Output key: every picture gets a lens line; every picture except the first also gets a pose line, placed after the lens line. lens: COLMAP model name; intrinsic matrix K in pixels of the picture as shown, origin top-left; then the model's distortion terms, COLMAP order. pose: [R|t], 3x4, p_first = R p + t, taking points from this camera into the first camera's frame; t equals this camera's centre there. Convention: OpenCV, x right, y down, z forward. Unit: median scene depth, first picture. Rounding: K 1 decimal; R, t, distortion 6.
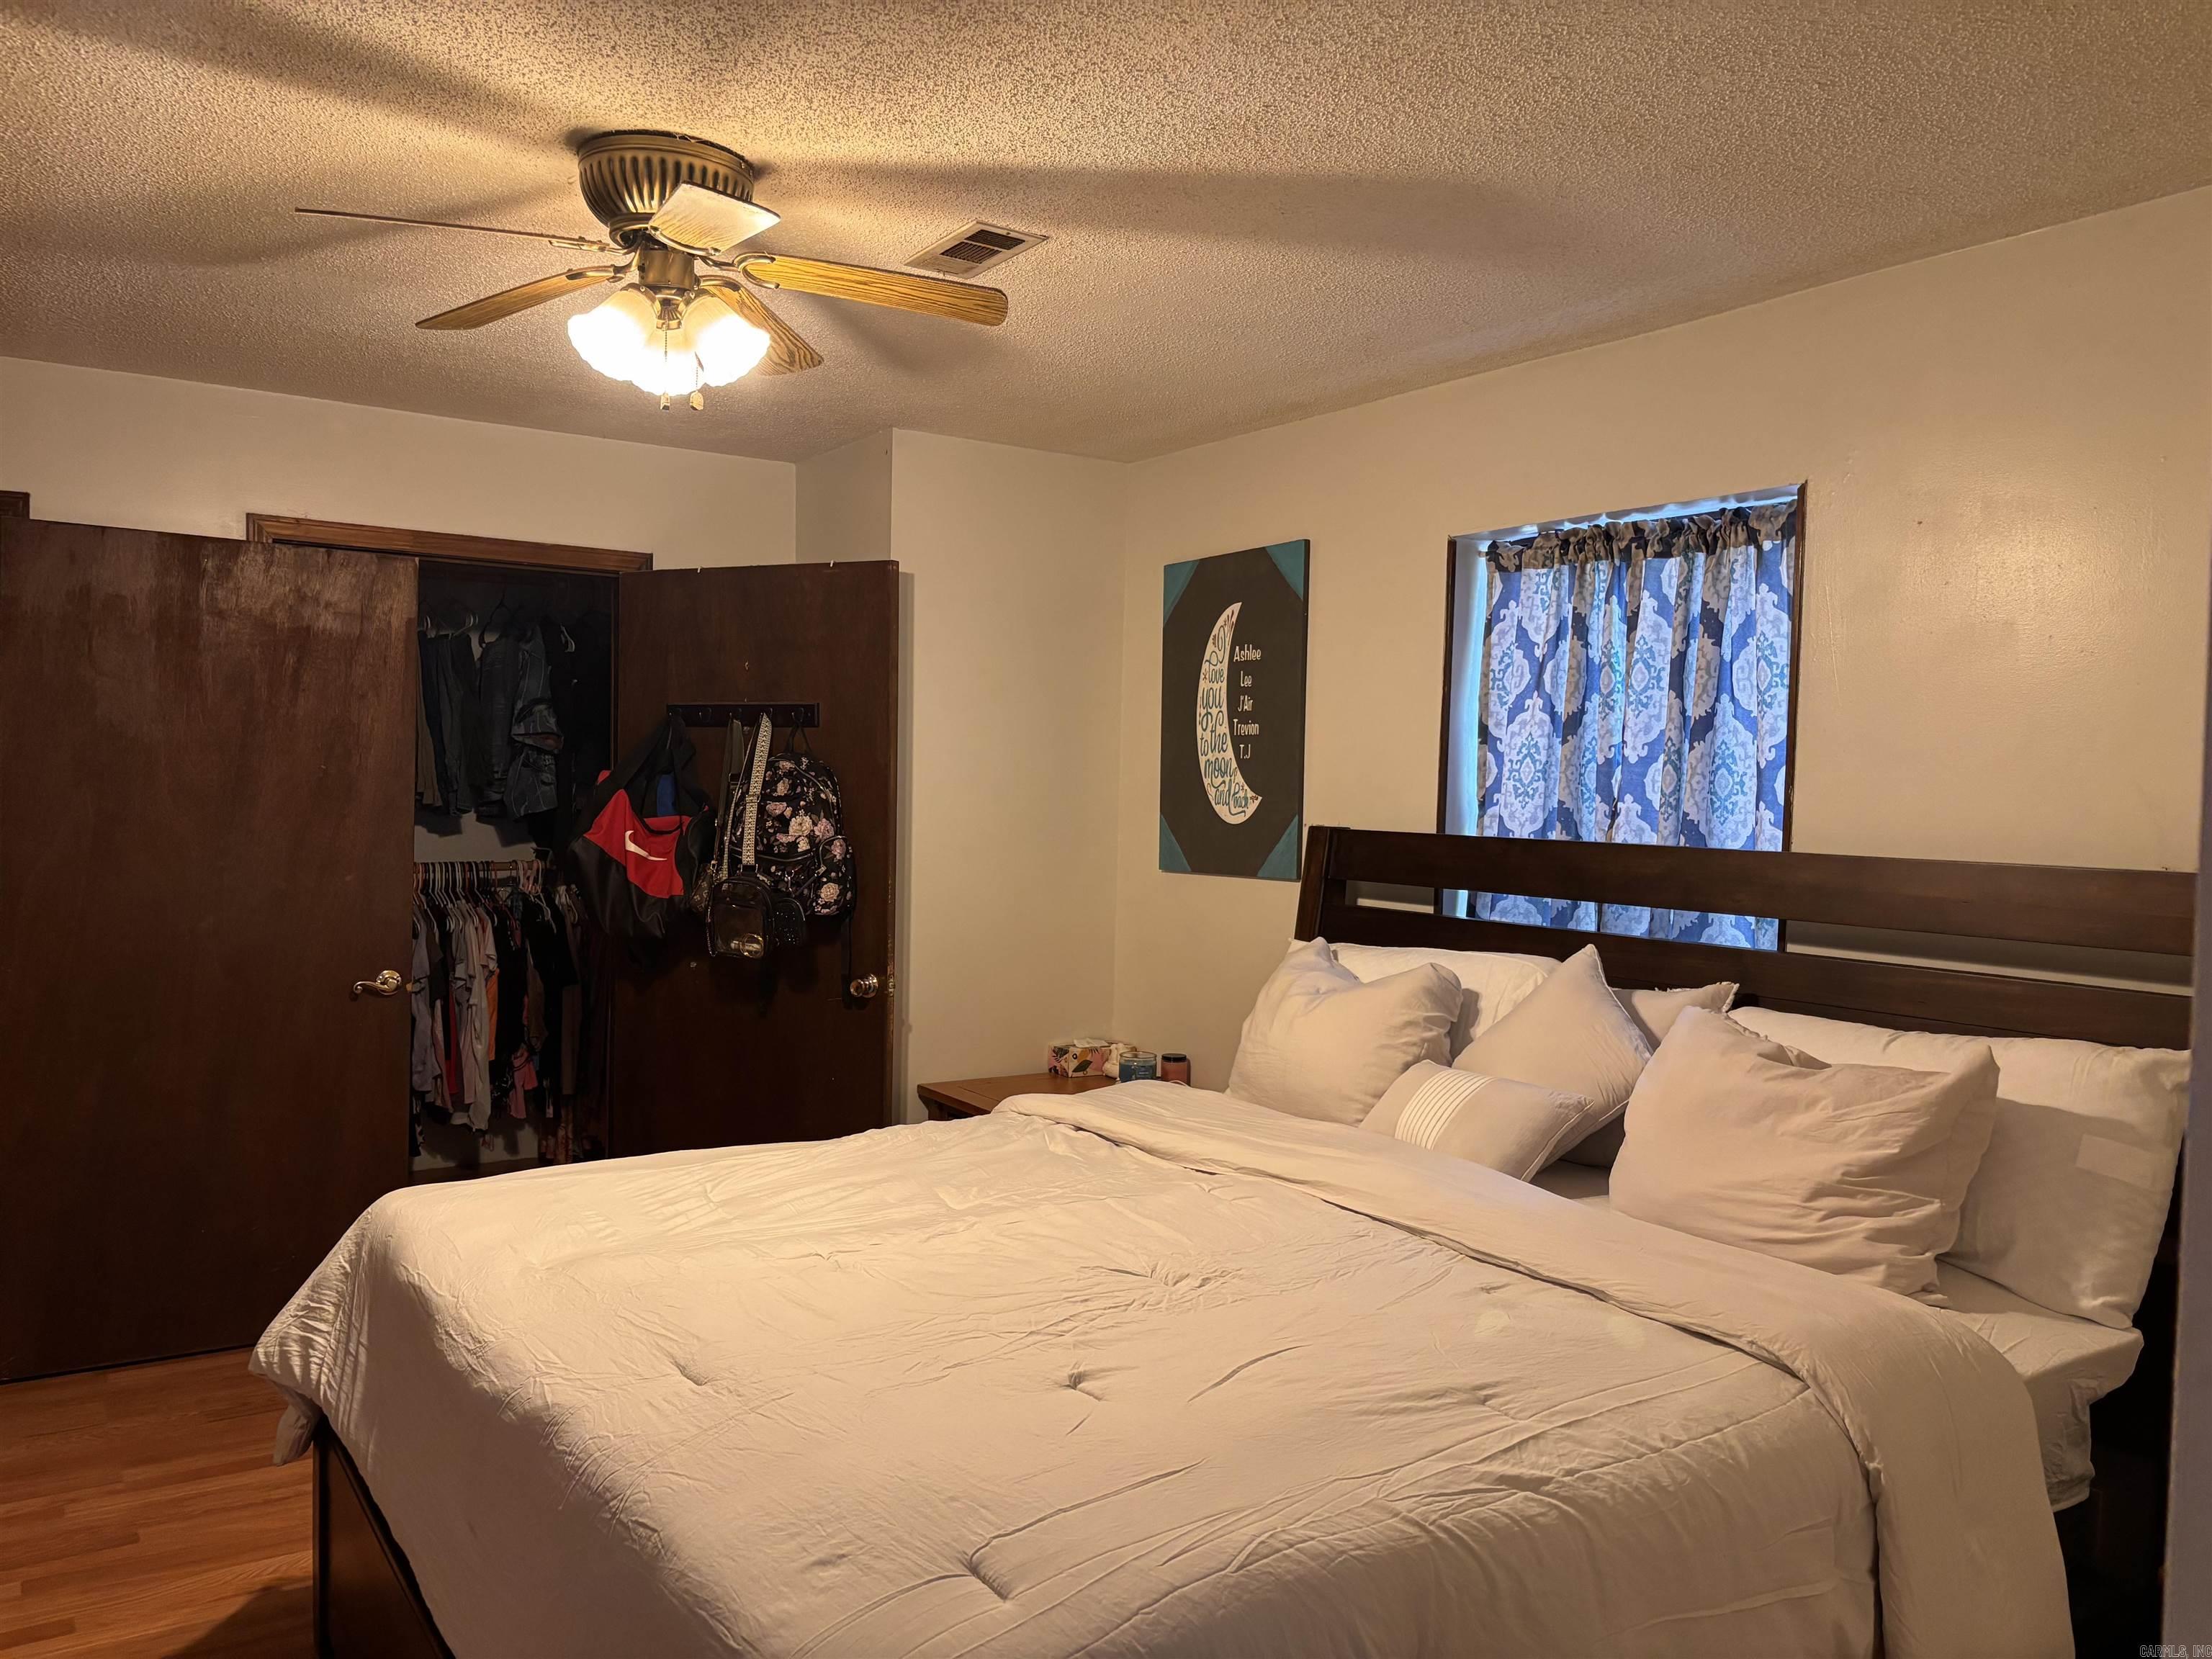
lens RADIAL K [[1630.7, 0, 1106.0], [0, 1630.7, 829.5], [0, 0, 1]] dist [0.007000, -0.008907]
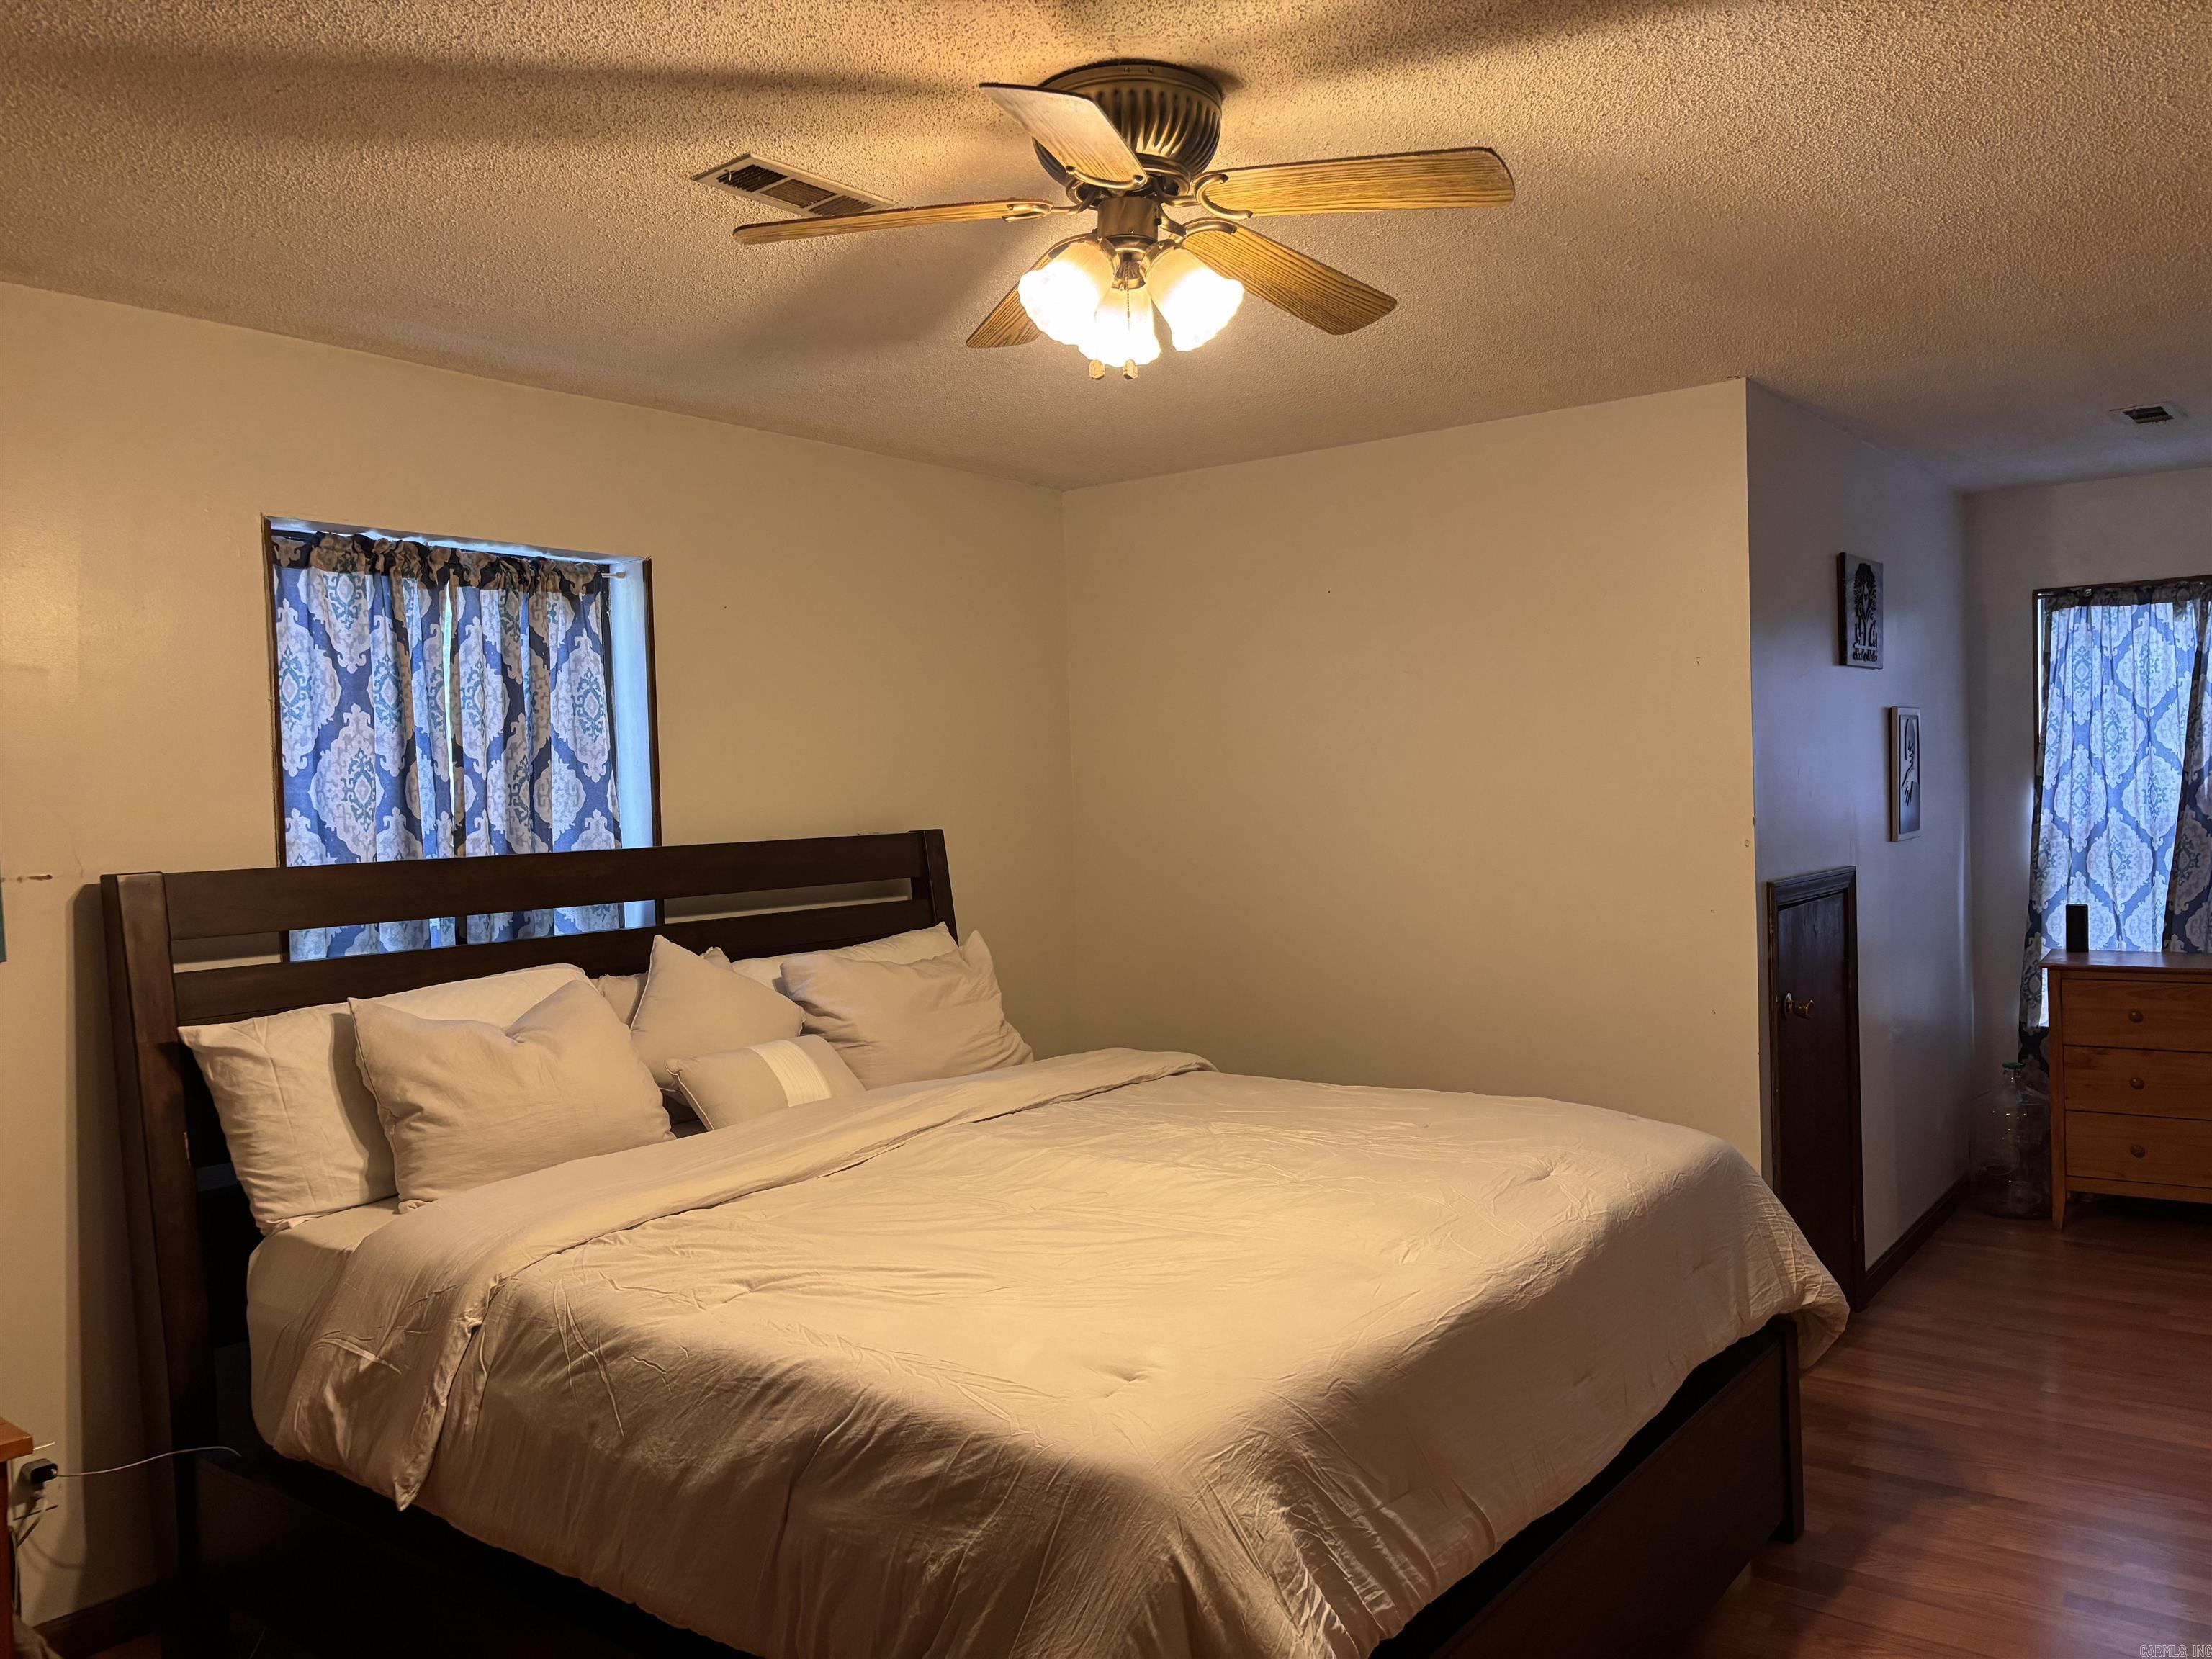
lens RADIAL K [[1630.7, 0, 1106.0], [0, 1630.7, 829.5], [0, 0, 1]] dist [0.007000, -0.008907]
pose [[-0.297241, -0.046105, 0.953689, -0.812304], [0.045309, 0.997027, 0.062322, -0.056301], [-0.953727, 0.061736, -0.294268, 0.931130]]
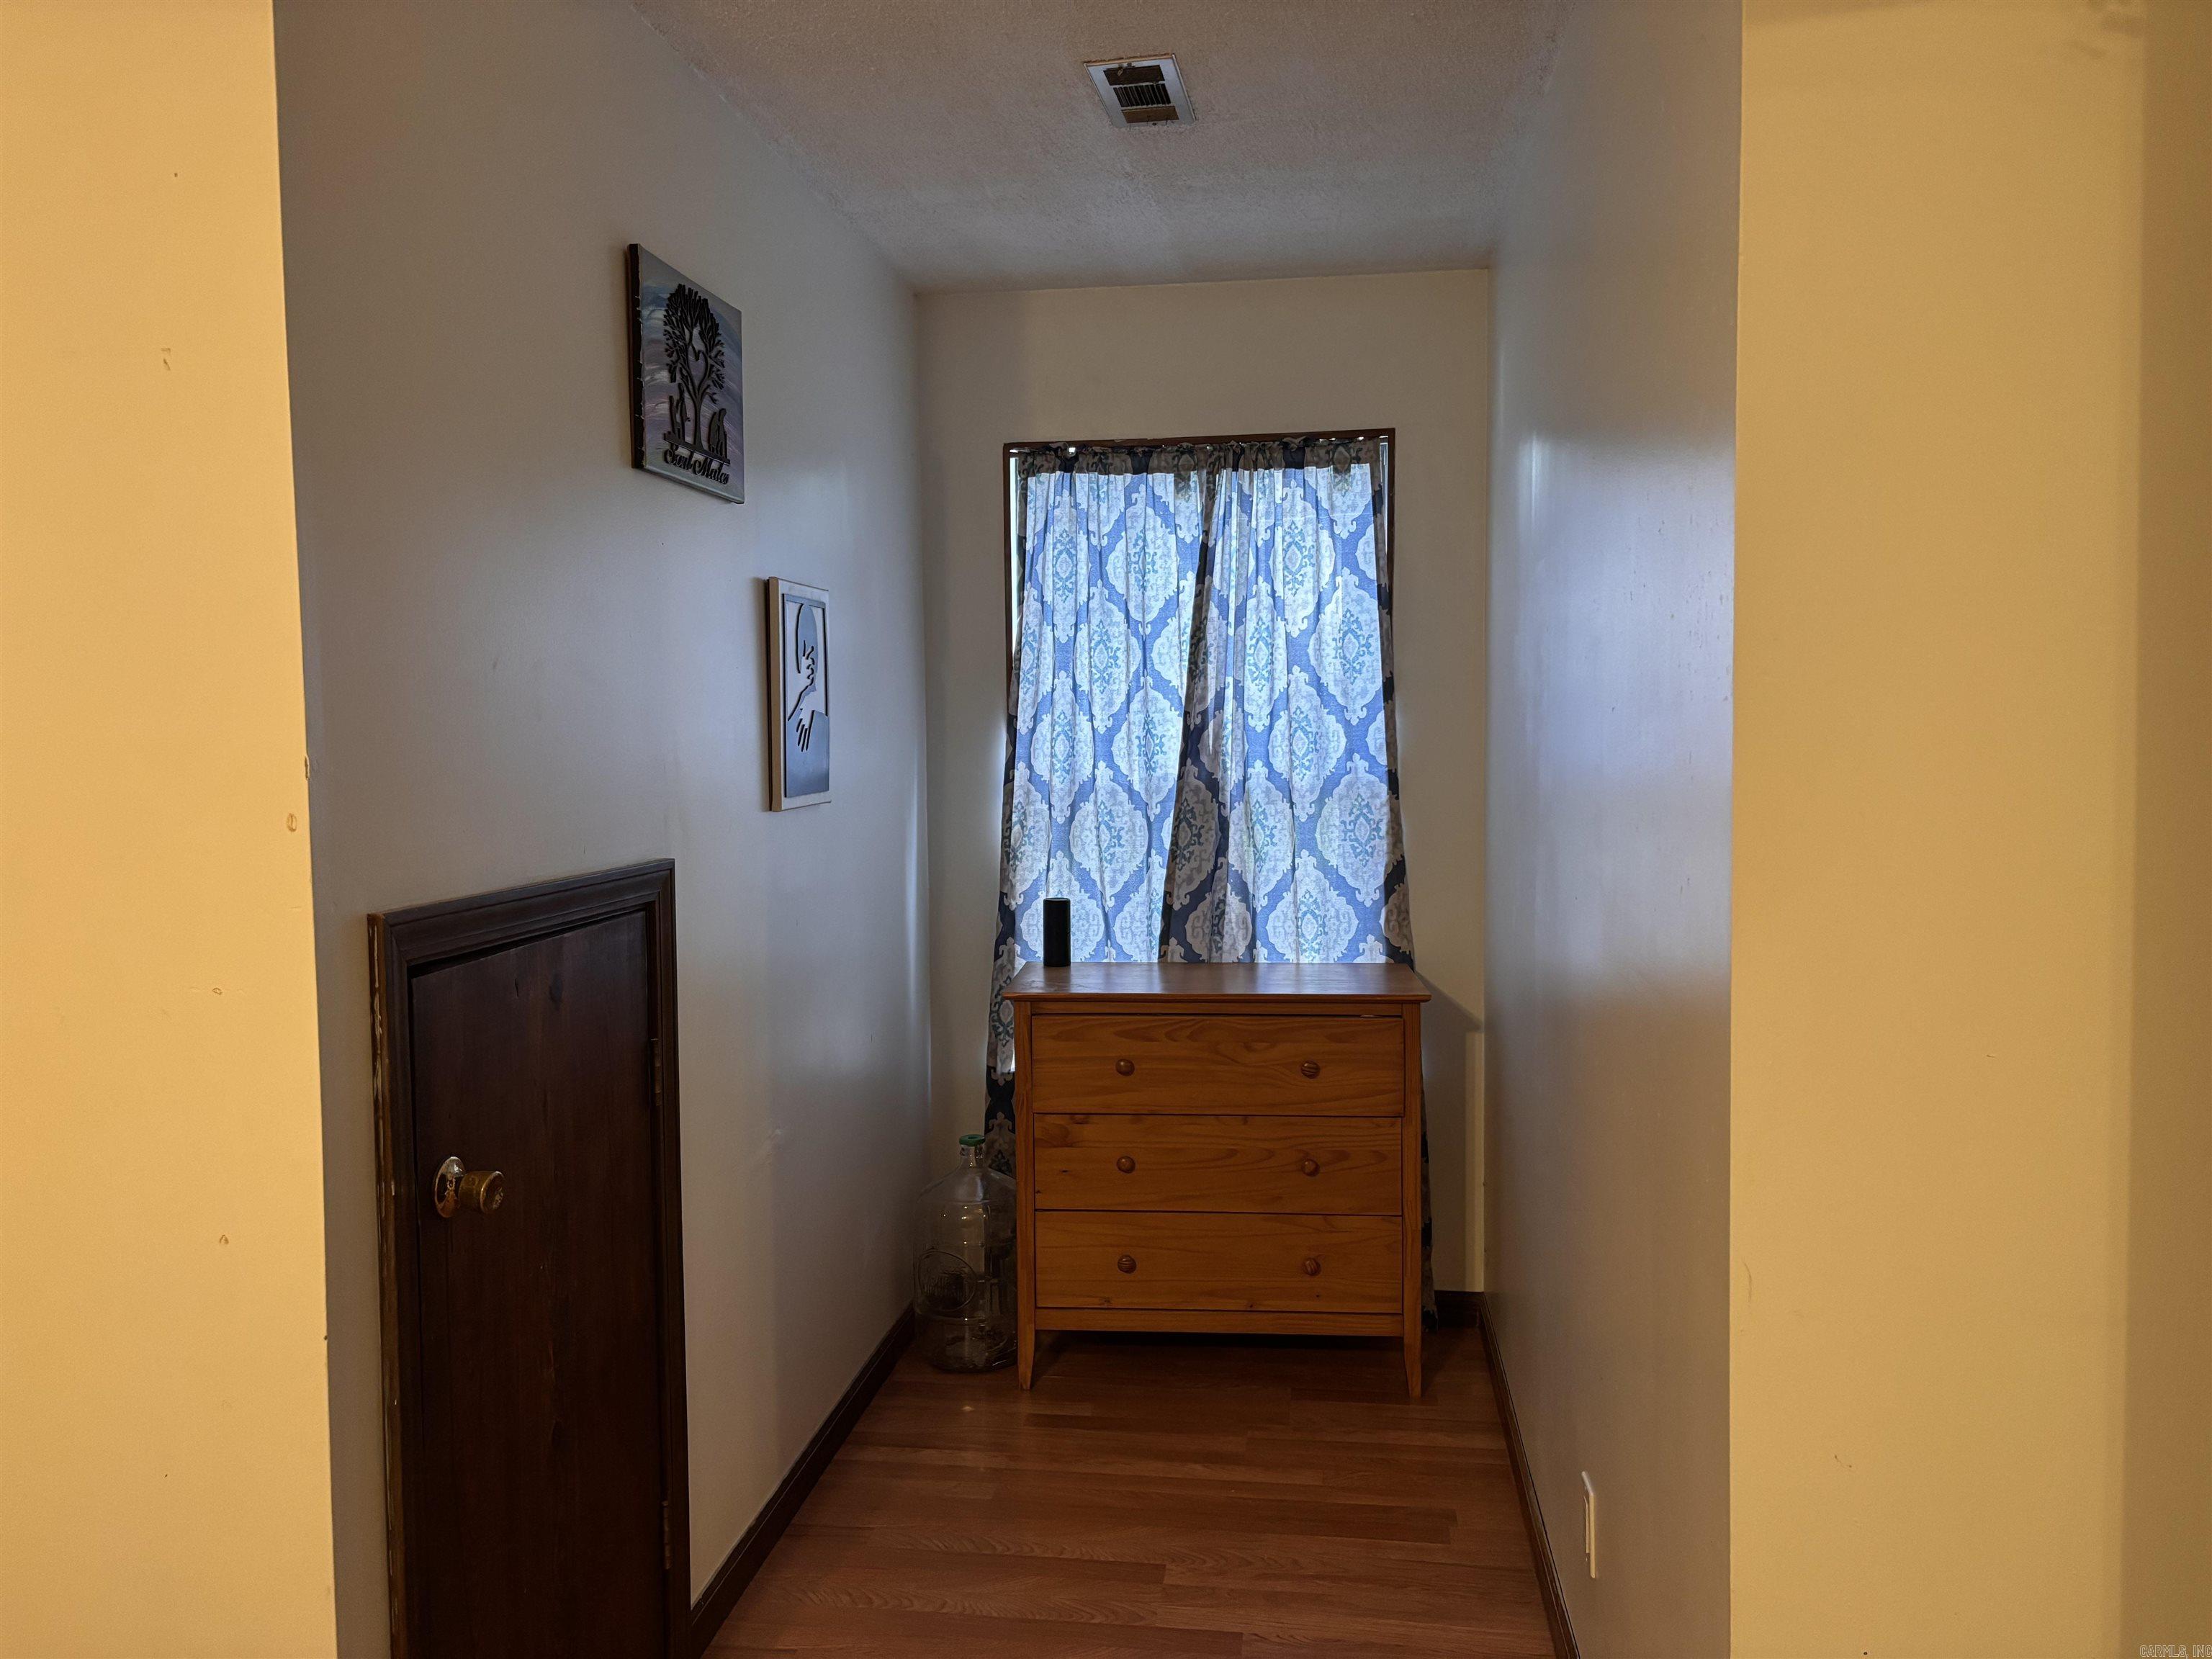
lens RADIAL K [[1630.7, 0, 1106.0], [0, 1630.7, 829.5], [0, 0, 1]] dist [0.007000, -0.008907]
pose [[-0.746396, -0.064663, 0.662353, -0.645753], [0.002052, 0.995040, 0.099454, -0.036179], [-0.665499, 0.075591, -0.742562, 0.732278]]
